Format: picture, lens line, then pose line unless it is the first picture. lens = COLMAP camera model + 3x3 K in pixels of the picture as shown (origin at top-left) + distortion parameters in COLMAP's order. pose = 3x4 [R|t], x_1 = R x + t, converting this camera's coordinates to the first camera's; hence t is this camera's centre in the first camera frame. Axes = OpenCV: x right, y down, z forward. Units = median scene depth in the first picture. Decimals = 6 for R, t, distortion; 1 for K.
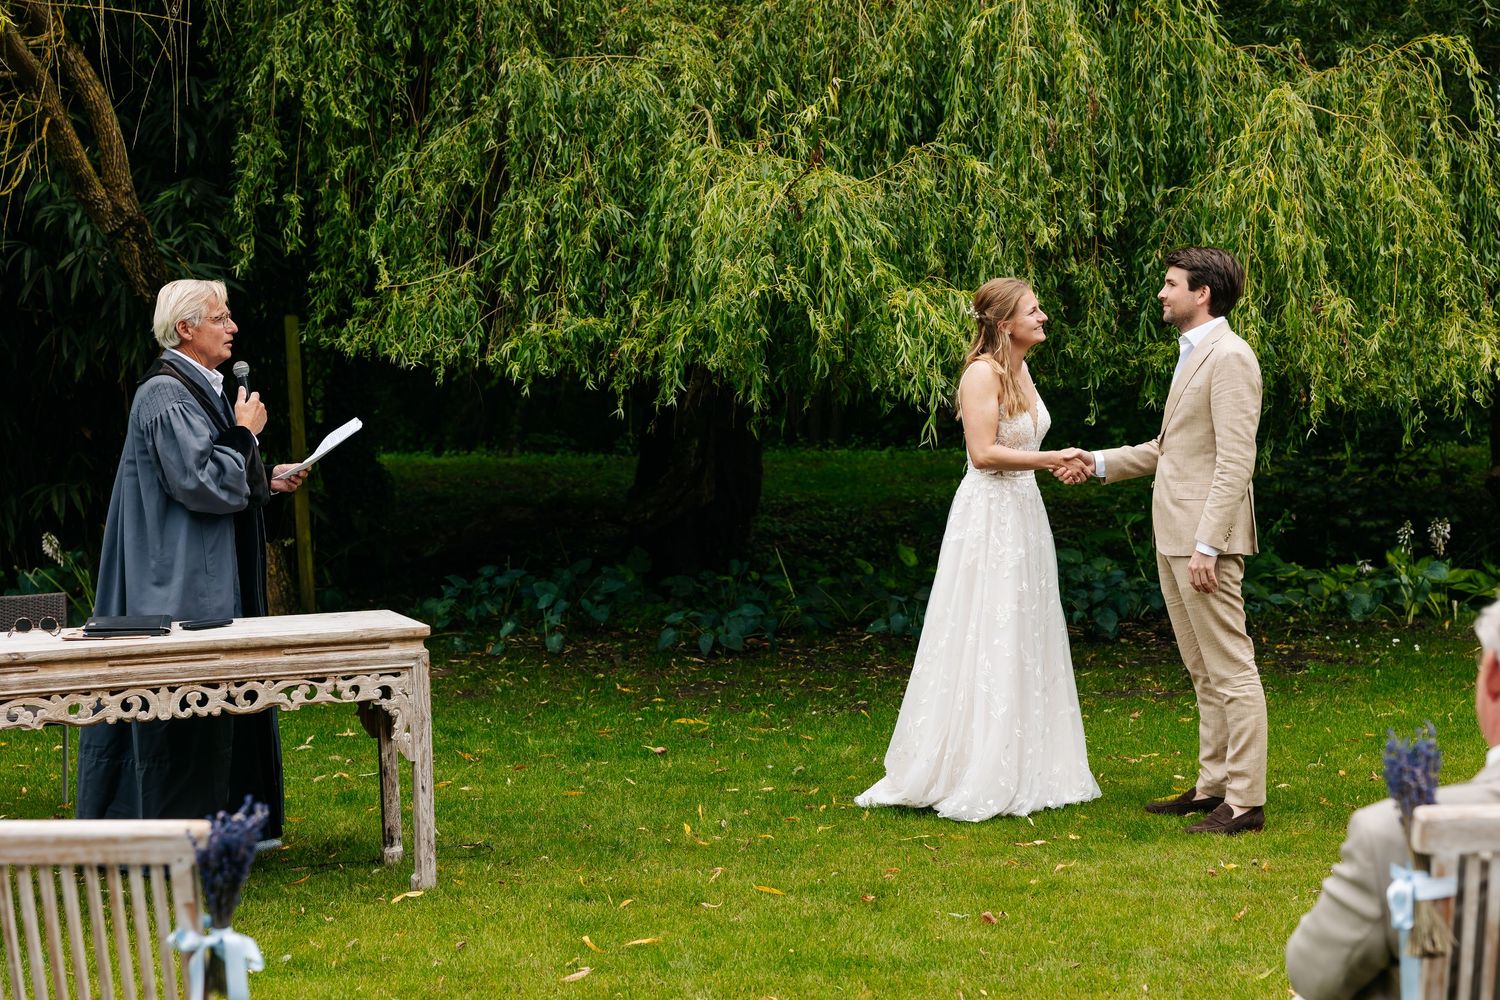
lens RADIAL K [[2402.7, 0, 773.2], [0, 2402.7, 544.0], [0, 0, 1]] dist [0.074829, -0.124181]
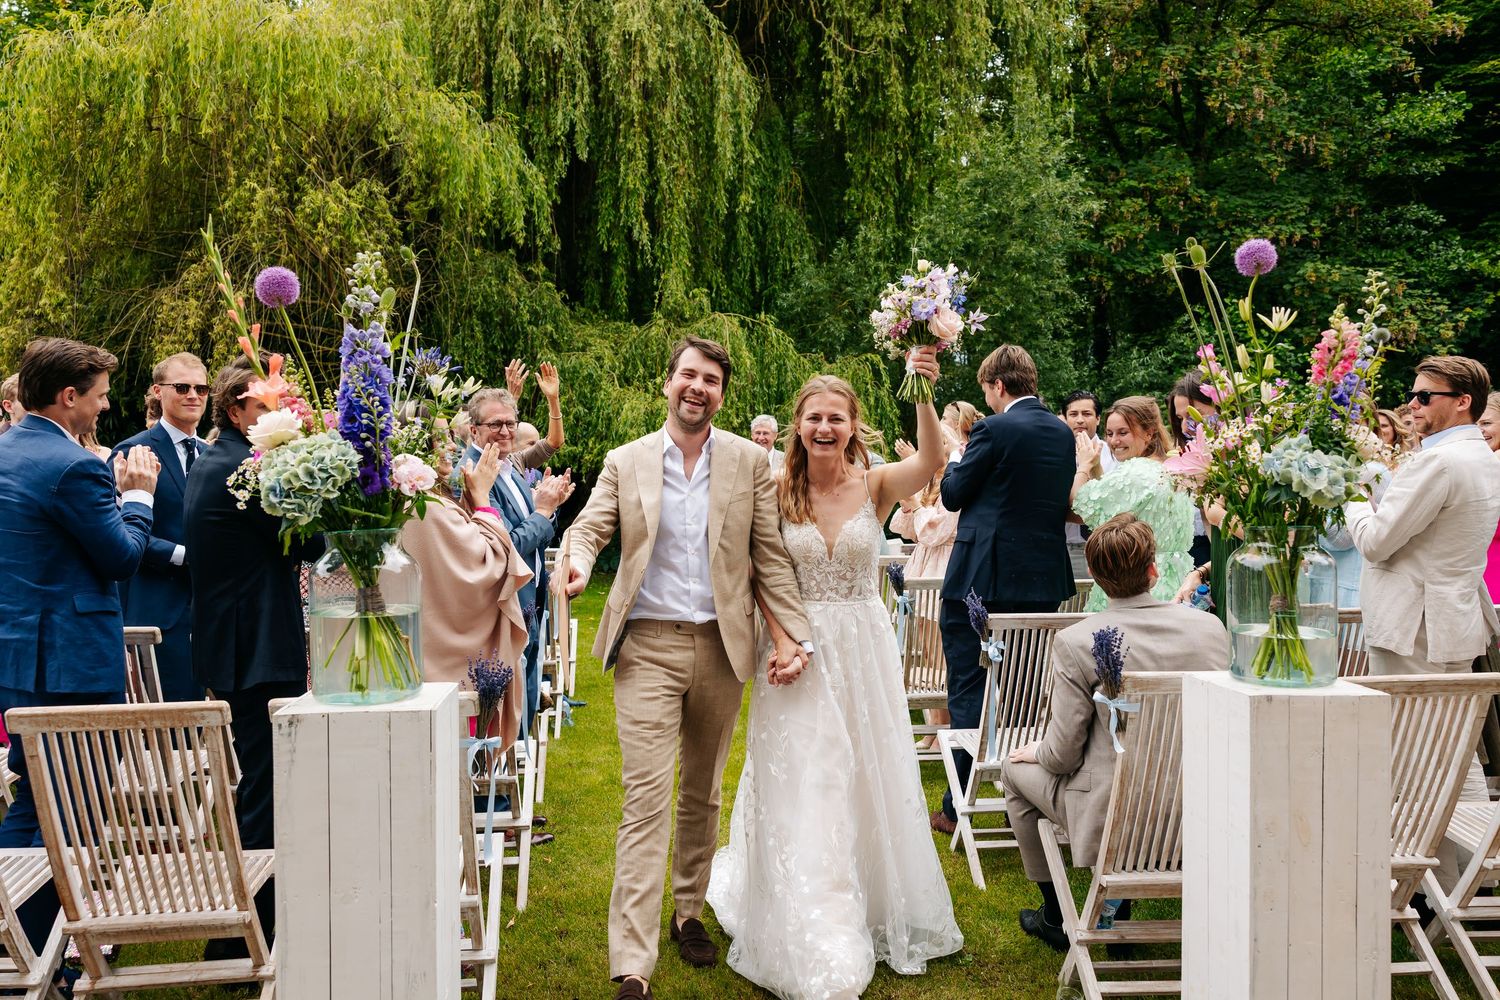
lens RADIAL K [[1186.8, 0, 739.0], [0, 1186.8, 494.0], [0, 0, 1]] dist [0.009289, -0.015972]
pose [[0.991148, 0.012113, 0.132209, -0.065244], [-0.004788, 0.998442, -0.055585, 0.035357], [-0.132676, 0.054460, 0.989662, -0.377934]]
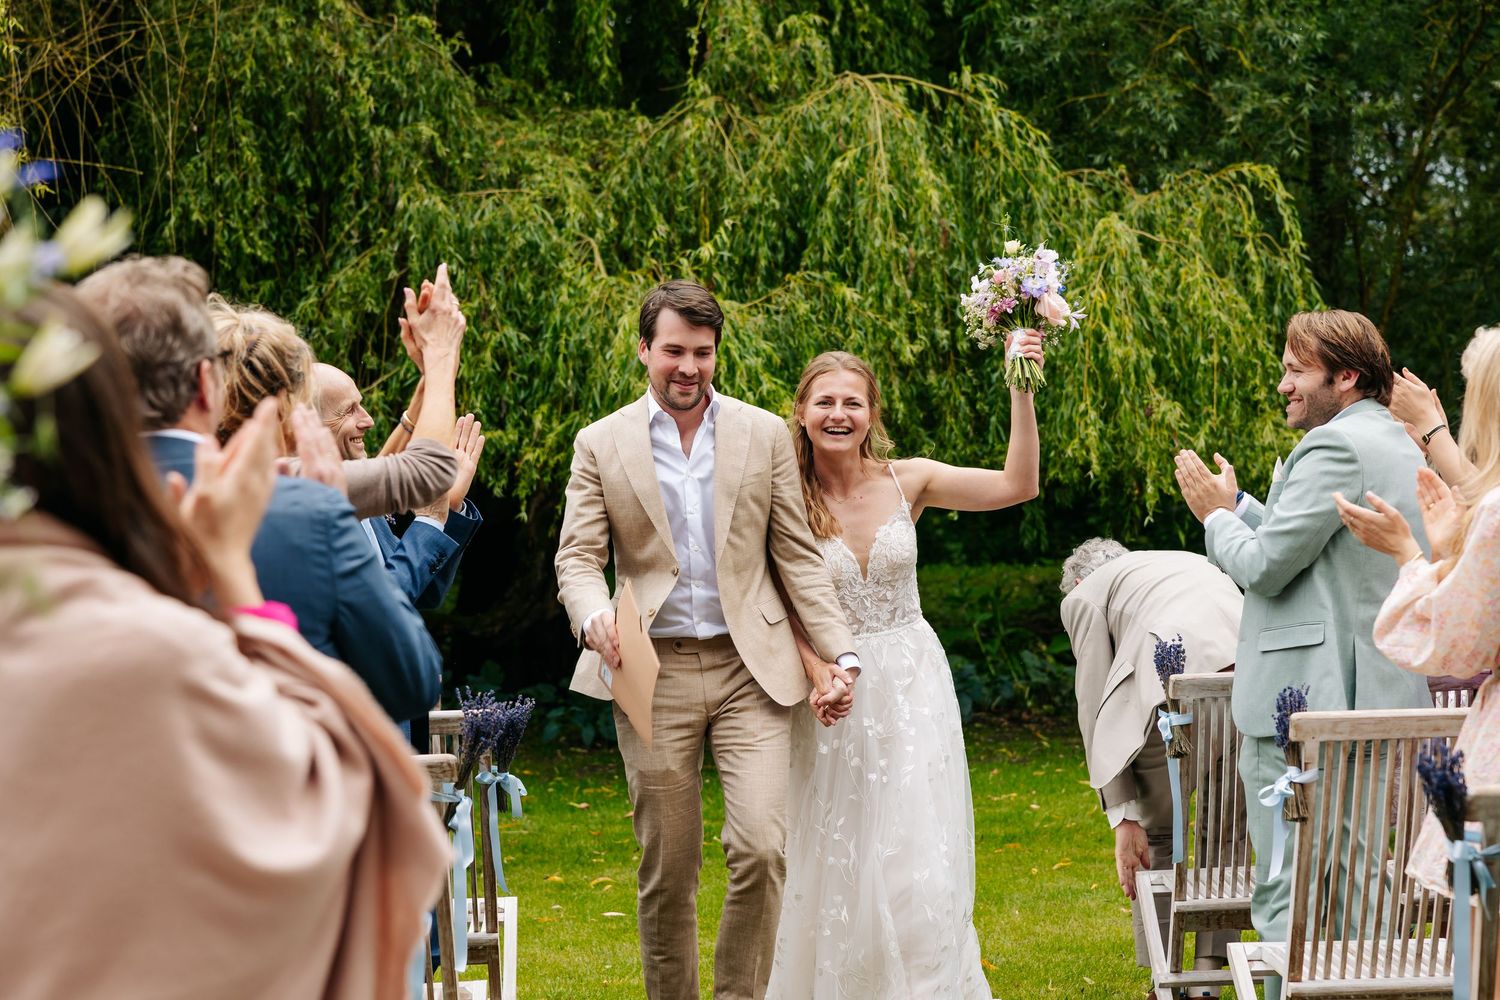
lens RADIAL K [[2932.4, 0, 738.7], [0, 2932.4, 497.6], [0, 0, 1]] dist [0.039366, -0.058514]
pose [[0.996987, -0.020132, 0.074914, -0.064392], [0.025296, 0.997321, -0.068638, 0.029946], [-0.073331, 0.070326, 0.994825, -0.326088]]
